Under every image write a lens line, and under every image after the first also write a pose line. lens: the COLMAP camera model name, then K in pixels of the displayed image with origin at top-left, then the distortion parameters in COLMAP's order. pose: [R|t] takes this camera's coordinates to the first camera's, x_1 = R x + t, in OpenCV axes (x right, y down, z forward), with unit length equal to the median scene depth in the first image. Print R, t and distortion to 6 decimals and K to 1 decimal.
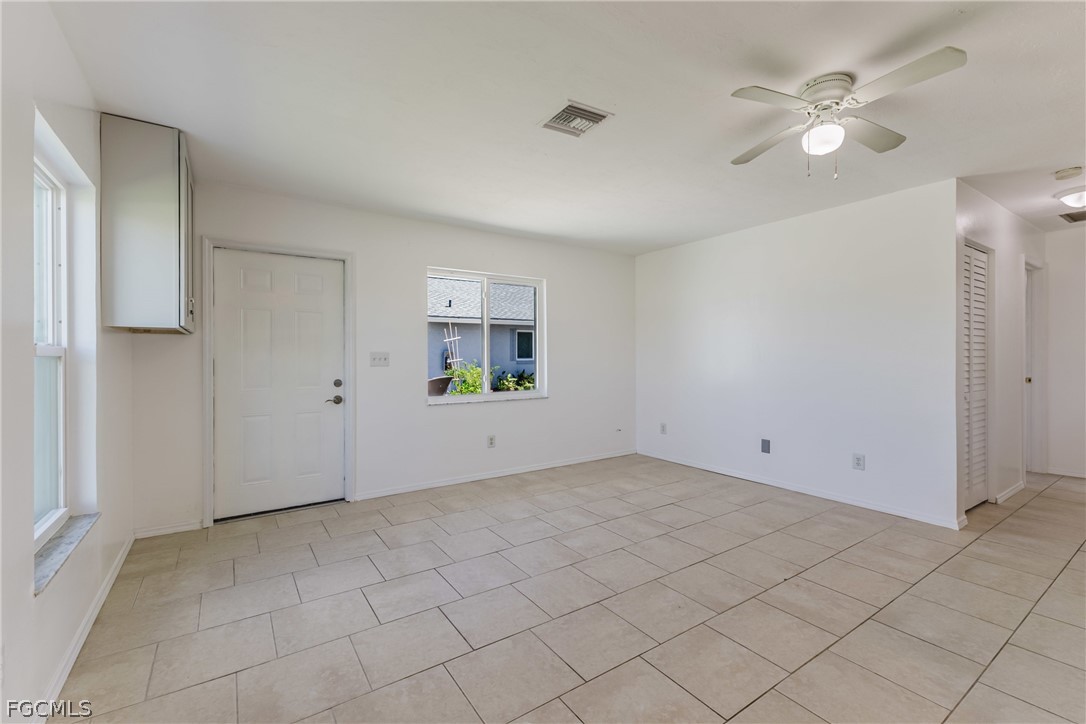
lens RADIAL K [[463.7, 0, 547.4], [0, 463.7, 359.2], [0, 0, 1]] dist [0.007717, -0.002653]
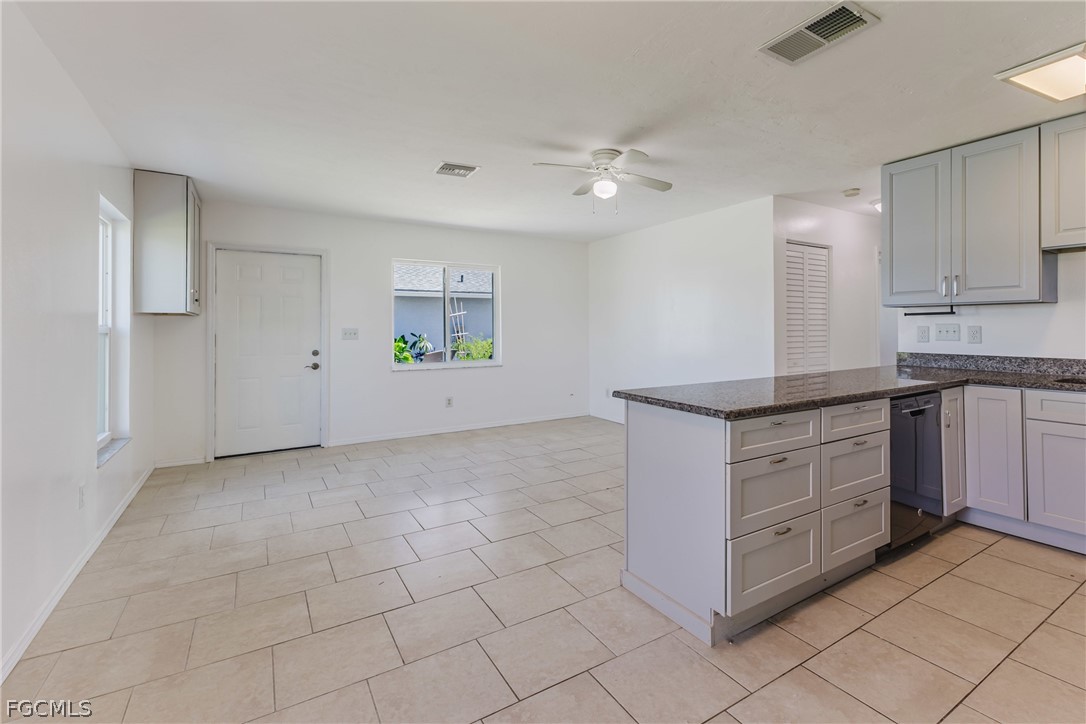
lens RADIAL K [[499.4, 0, 592.1], [0, 499.4, 325.3], [0, 0, 1]] dist [0.001146, 0.000777]
pose [[0.999938, -0.003531, -0.010564, 0.369331], [0.003383, 0.999896, -0.014055, -0.002235], [0.010613, 0.014018, 0.999845, -0.408723]]
